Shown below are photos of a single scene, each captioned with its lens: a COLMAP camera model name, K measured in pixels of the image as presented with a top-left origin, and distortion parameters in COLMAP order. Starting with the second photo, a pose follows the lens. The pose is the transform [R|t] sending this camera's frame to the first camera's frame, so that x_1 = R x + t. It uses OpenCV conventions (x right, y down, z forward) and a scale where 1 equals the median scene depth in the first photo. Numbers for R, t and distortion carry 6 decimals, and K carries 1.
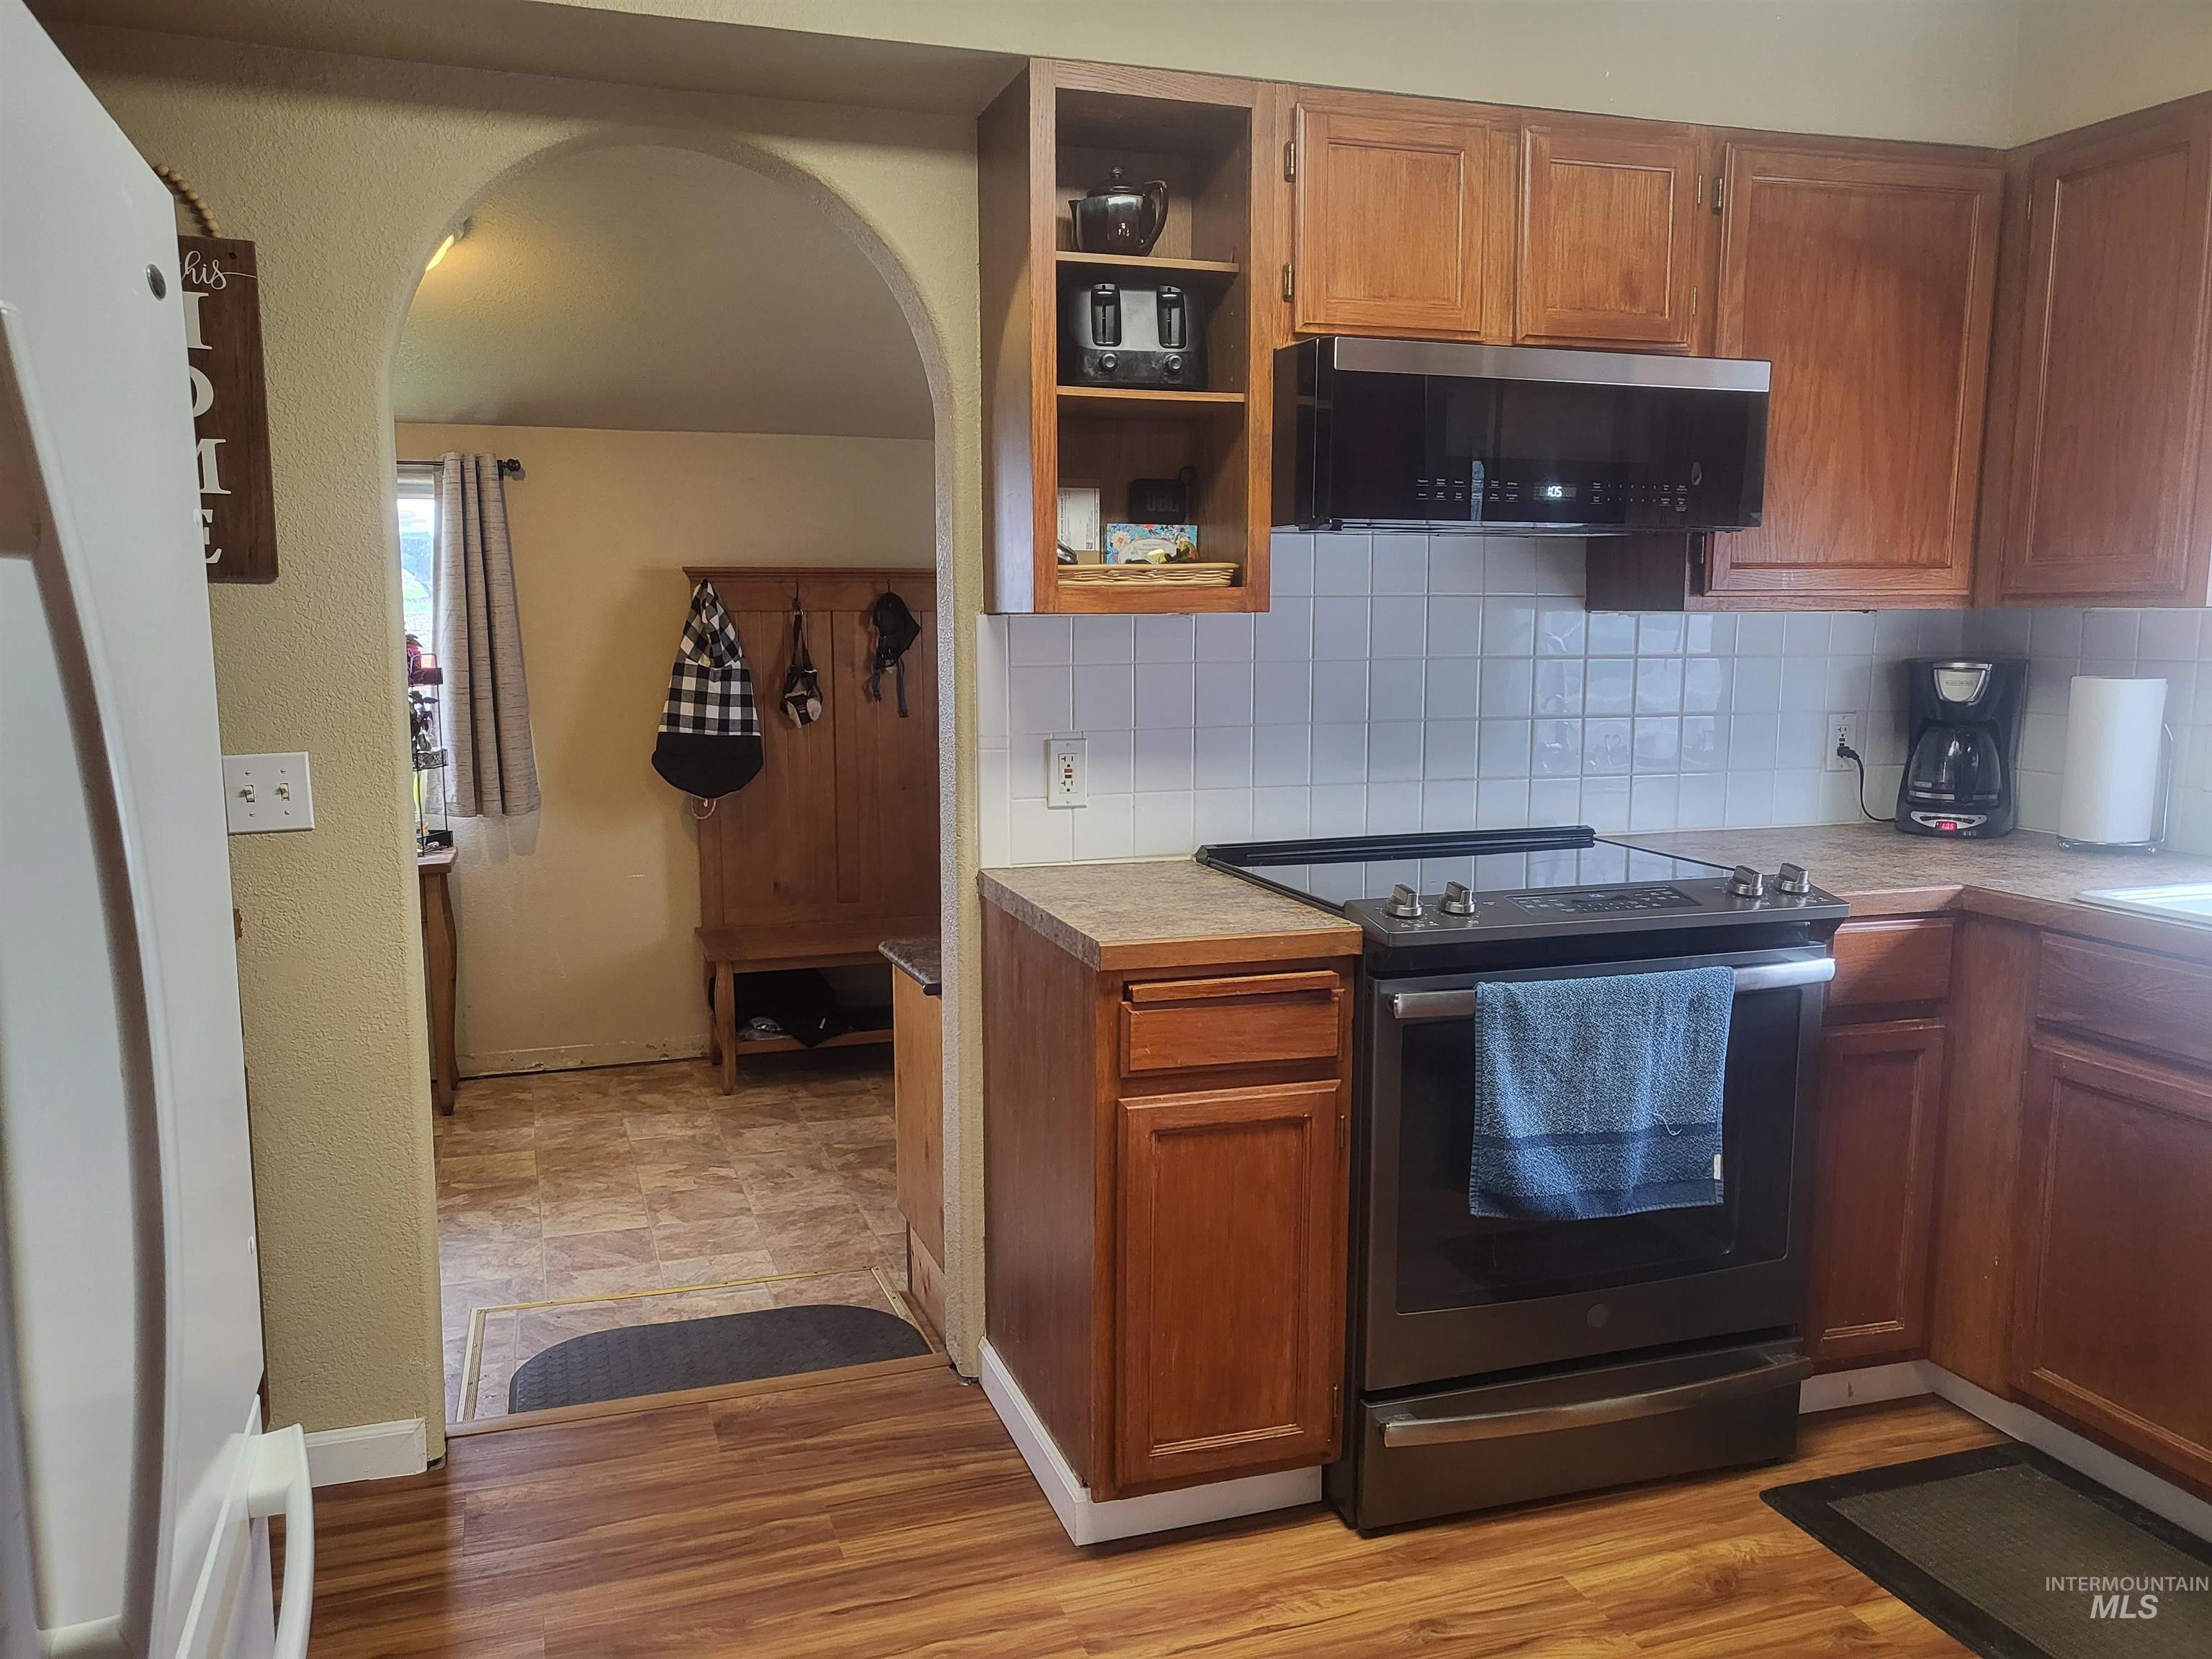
lens RADIAL K [[1705.6, 0, 1077.1], [0, 1705.6, 847.8], [0, 0, 1]] dist [-0.000274, 0.039047]
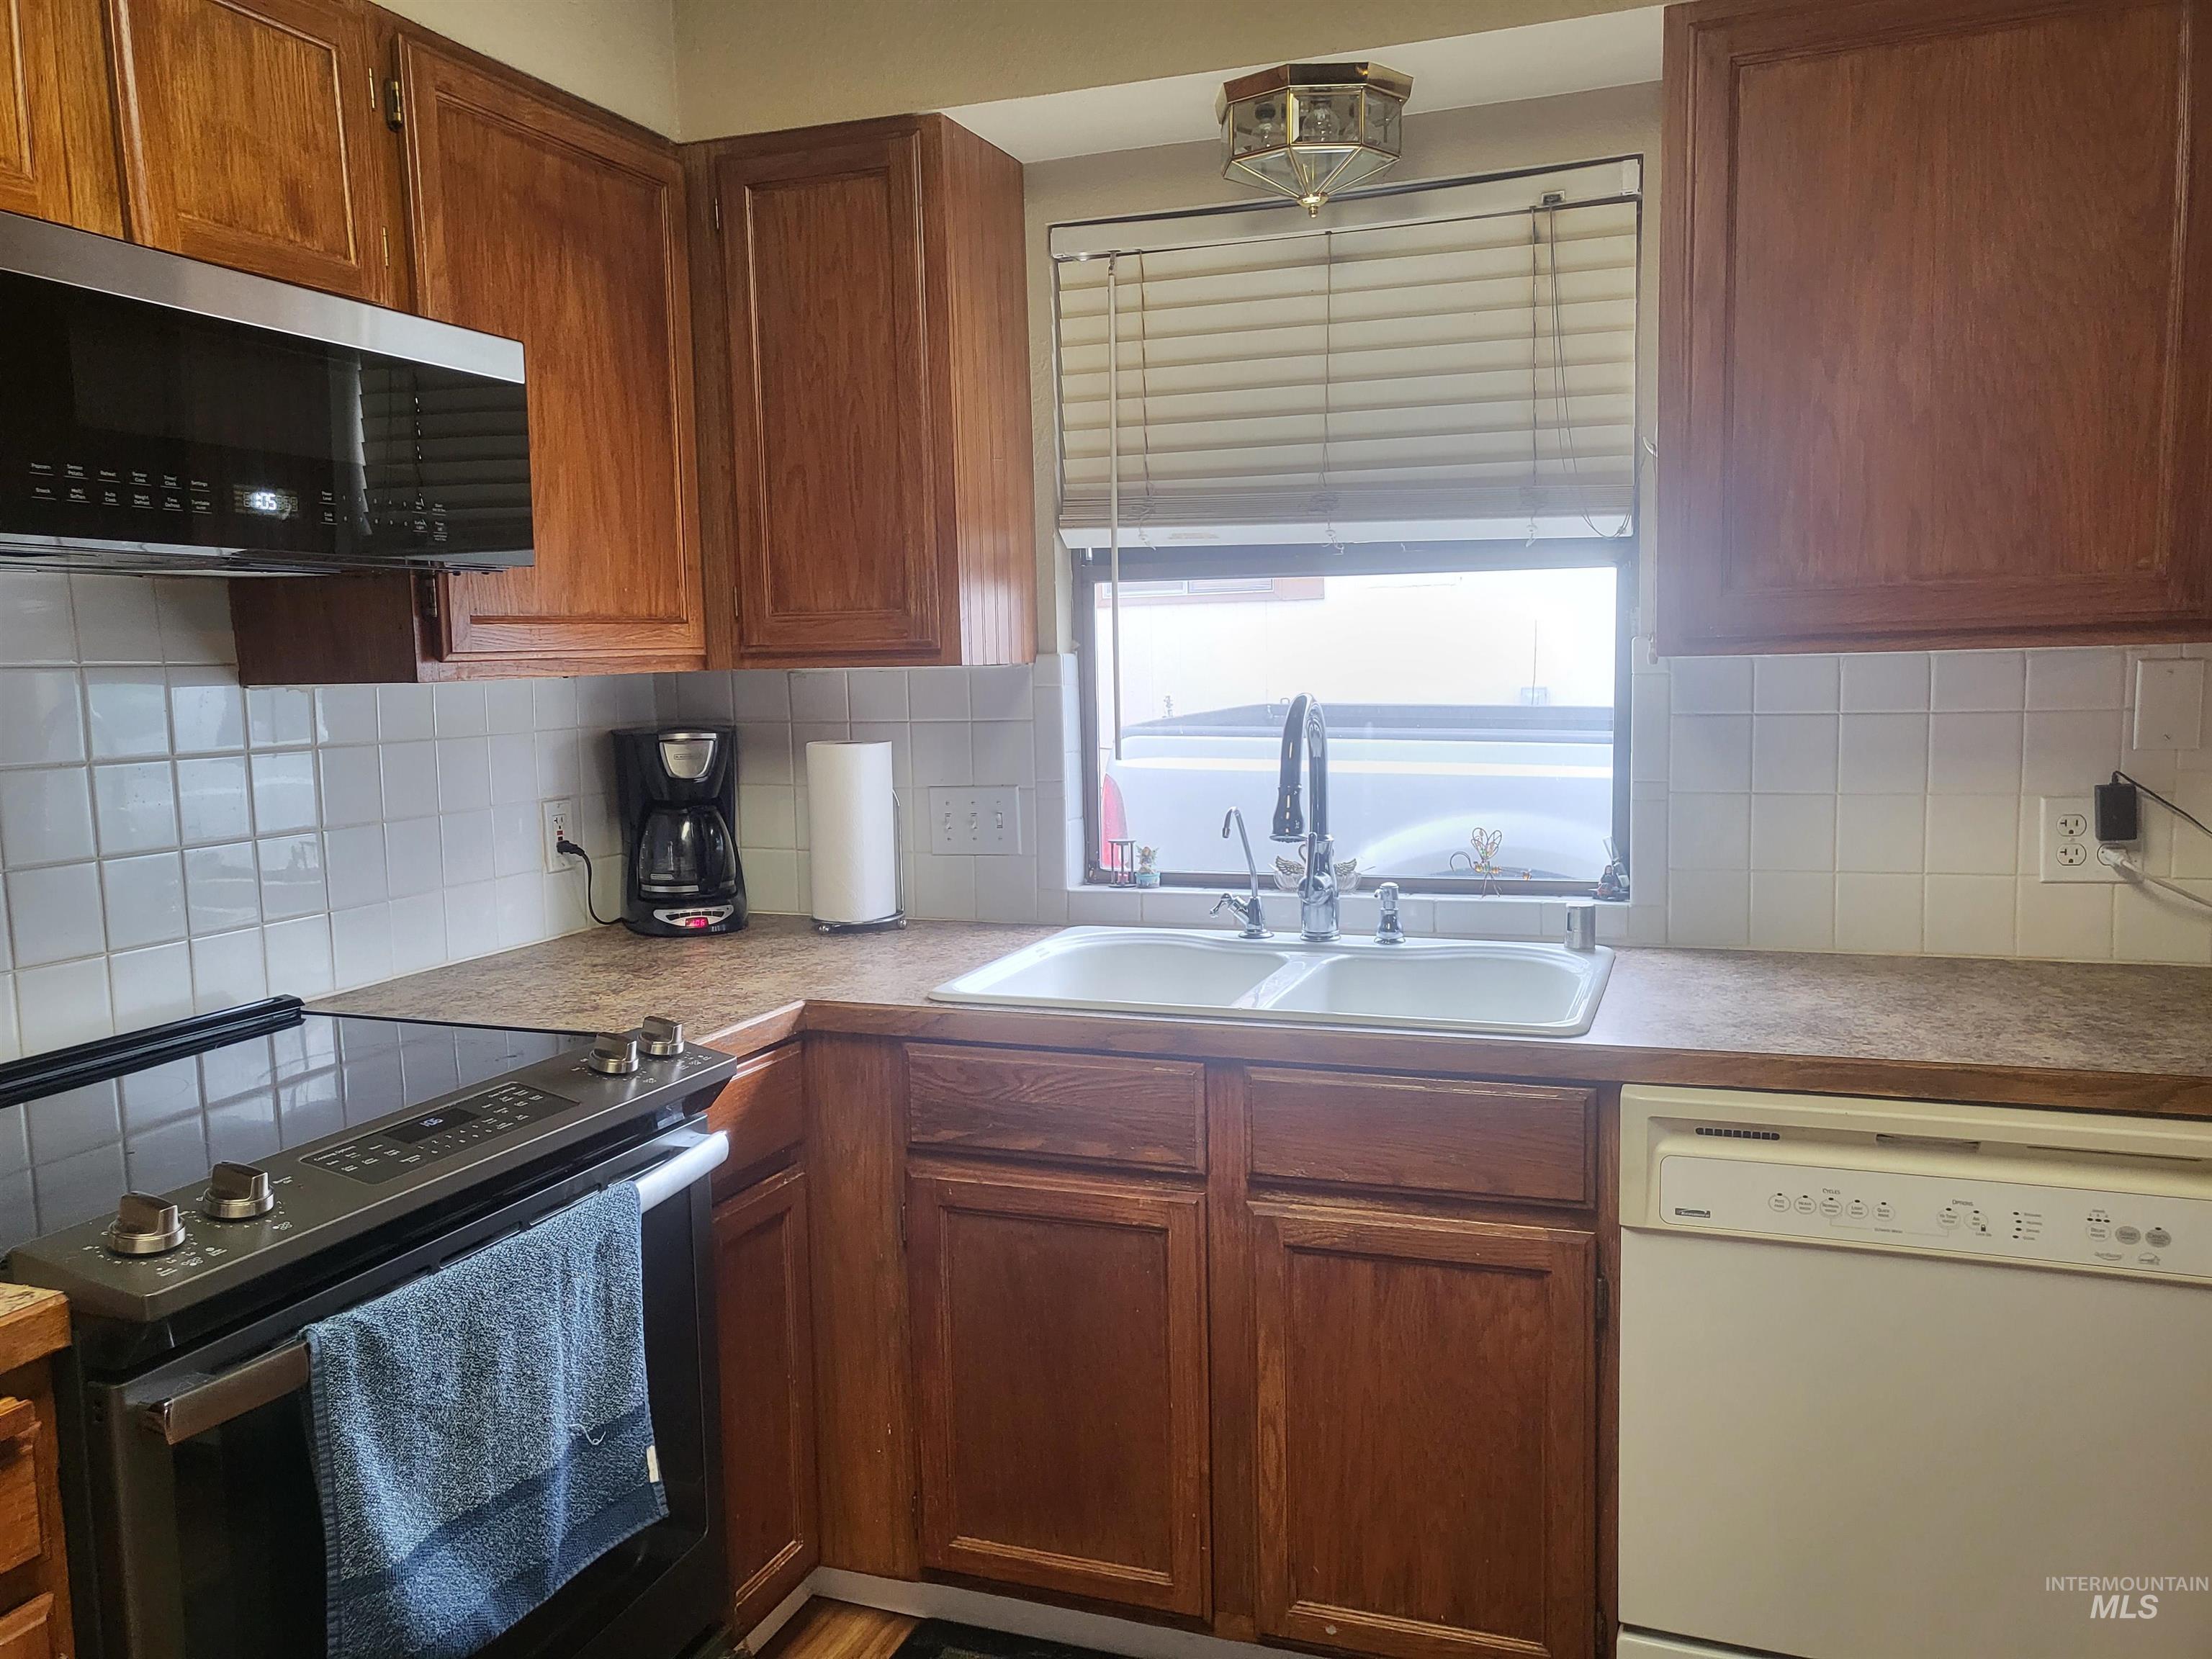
lens RADIAL K [[1705.6, 0, 1112.1], [0, 1705.6, 842.6], [0, 0, 1]] dist [-0.000274, 0.039047]
pose [[0.620895, -0.100226, 0.777460, -0.023638], [0.127839, 0.991461, 0.025719, -0.047905], [-0.773400, 0.083420, 0.628406, 0.296551]]
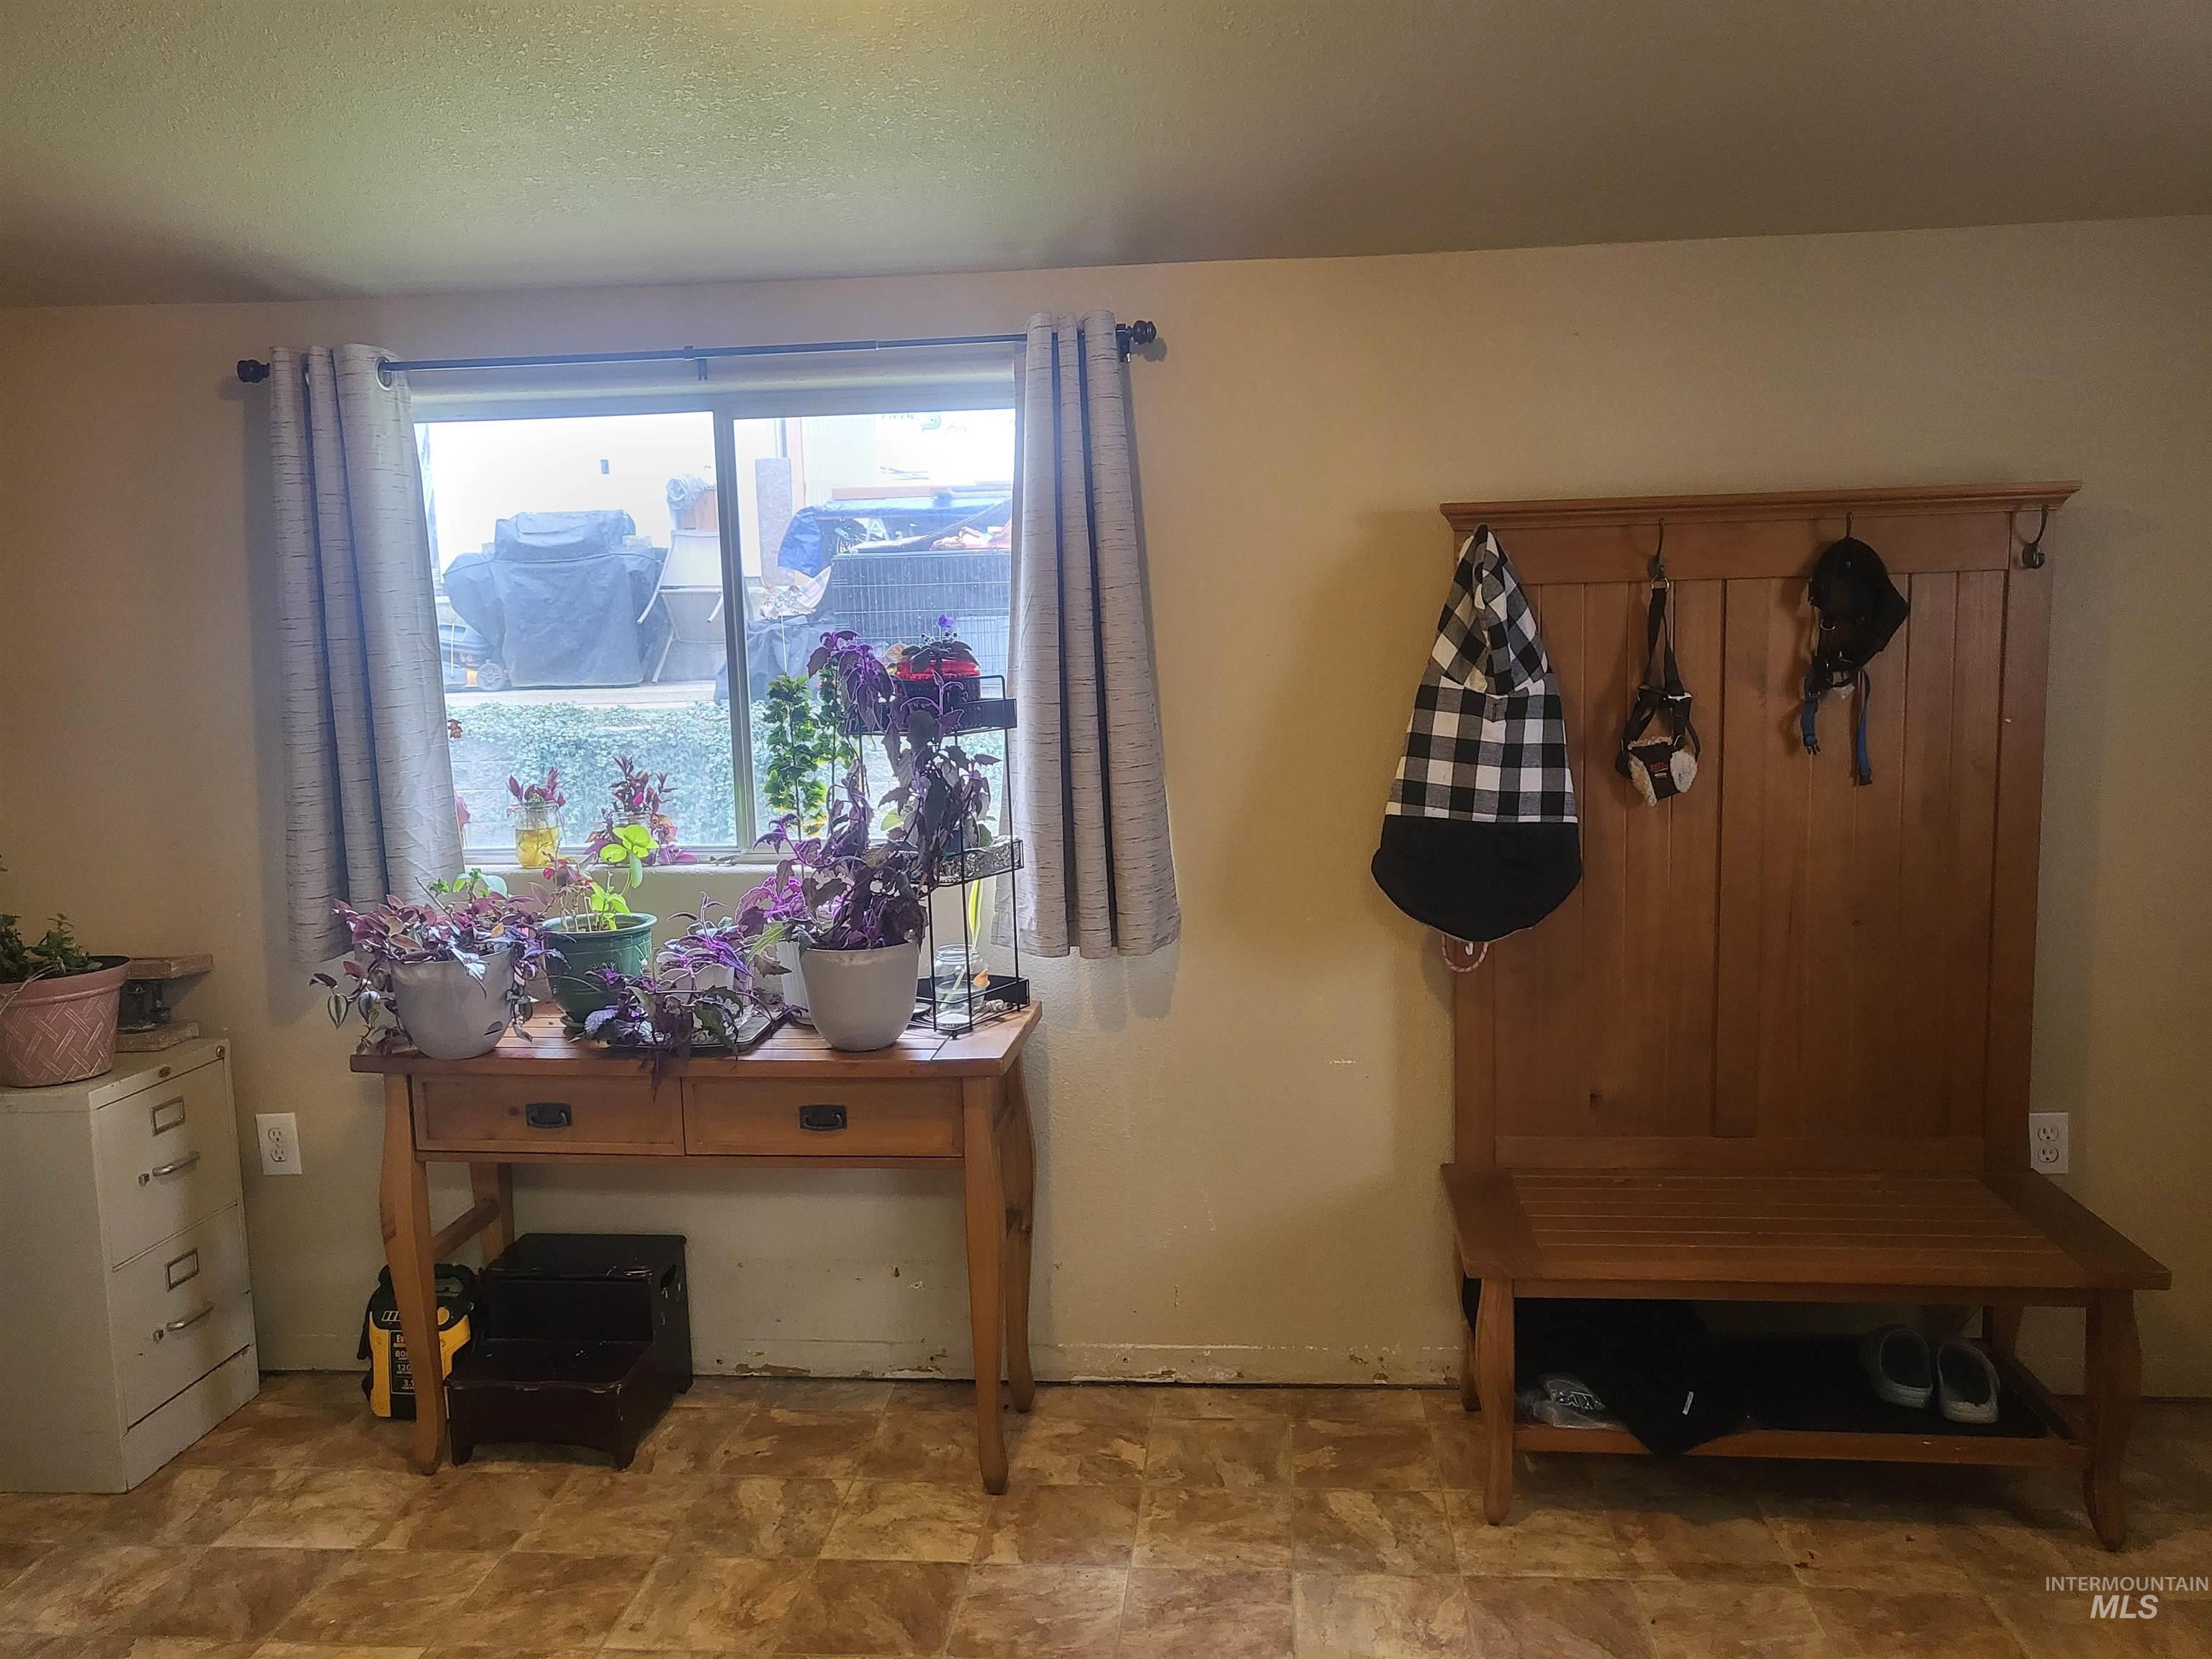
lens RADIAL K [[1705.6, 0, 1101.4], [0, 1705.6, 841.4], [0, 0, 1]] dist [-0.000274, 0.039047]
pose [[0.915541, 0.033243, -0.400849, -0.186685], [-0.028955, 0.999440, 0.016752, -0.109728], [0.401182, -0.003730, 0.915991, 0.788581]]
